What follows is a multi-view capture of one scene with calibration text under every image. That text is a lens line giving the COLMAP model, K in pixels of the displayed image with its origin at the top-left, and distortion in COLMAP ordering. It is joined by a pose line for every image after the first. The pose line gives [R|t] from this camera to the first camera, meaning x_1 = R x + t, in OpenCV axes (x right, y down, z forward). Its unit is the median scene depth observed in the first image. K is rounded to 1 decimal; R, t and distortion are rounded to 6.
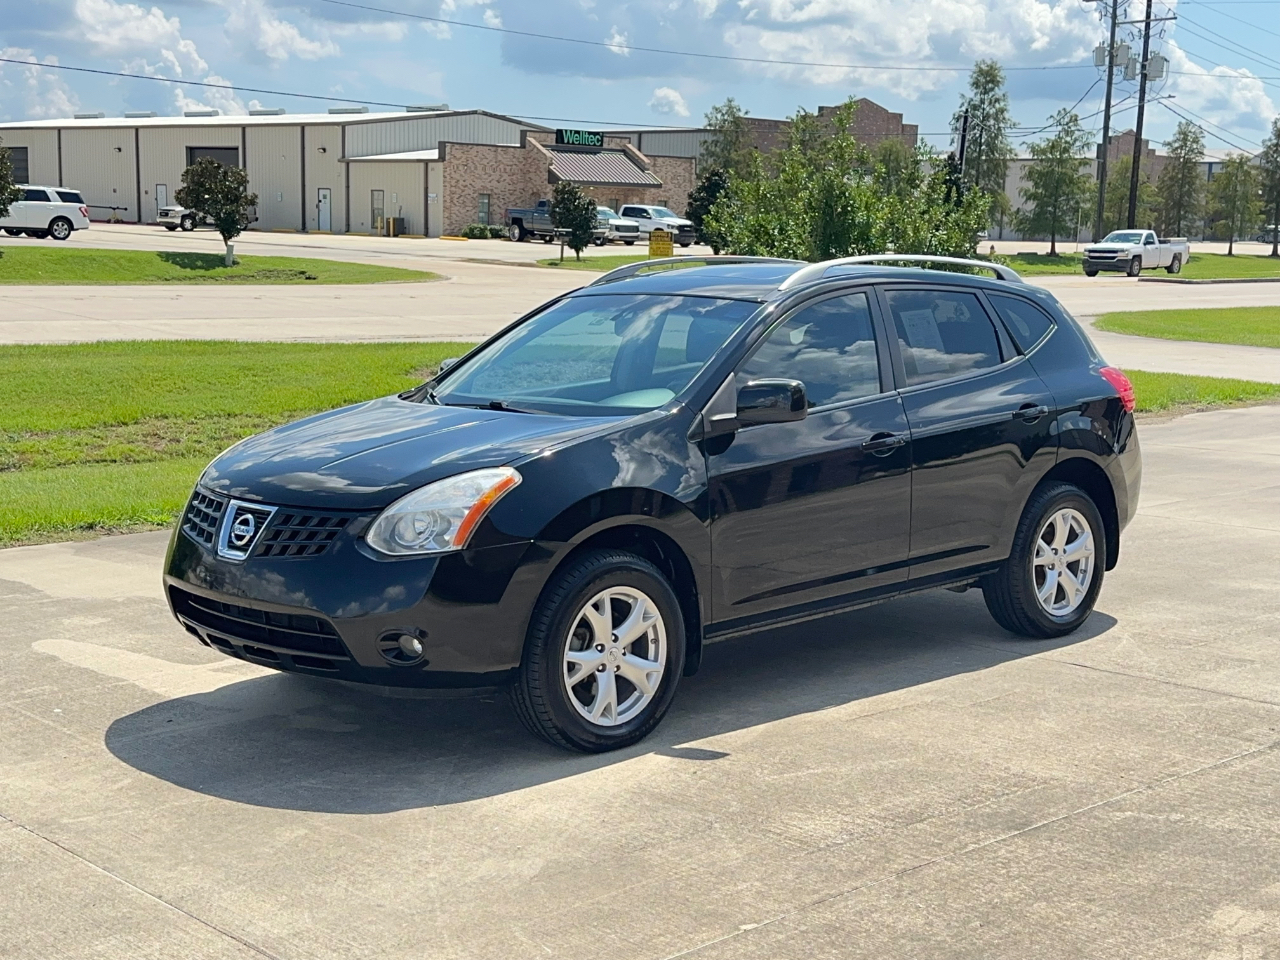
lens RADIAL K [[1764.4, 0, 646.9], [0, 1764.4, 475.4], [0, 0, 1]] dist [0.182474, -0.359070]
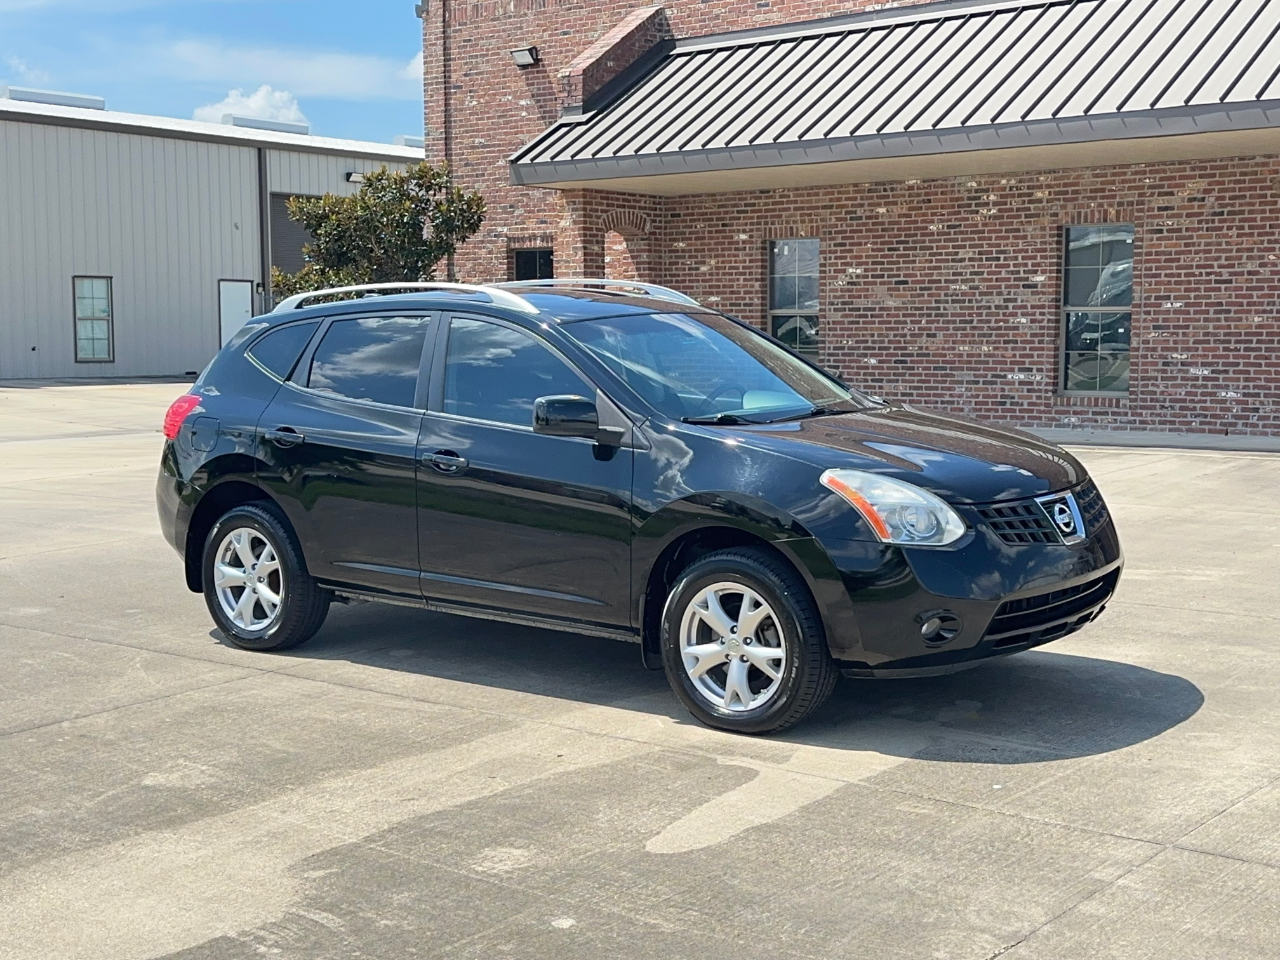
lens RADIAL K [[1754.6, 0, 642.7], [0, 1754.6, 478.3], [0, 0, 1]] dist [0.185578, -0.383077]
pose [[-0.136450, -0.109189, 0.984611, -1.156377], [0.141209, 0.981614, 0.128426, -0.155797], [-0.980531, 0.156560, -0.118523, 1.260246]]
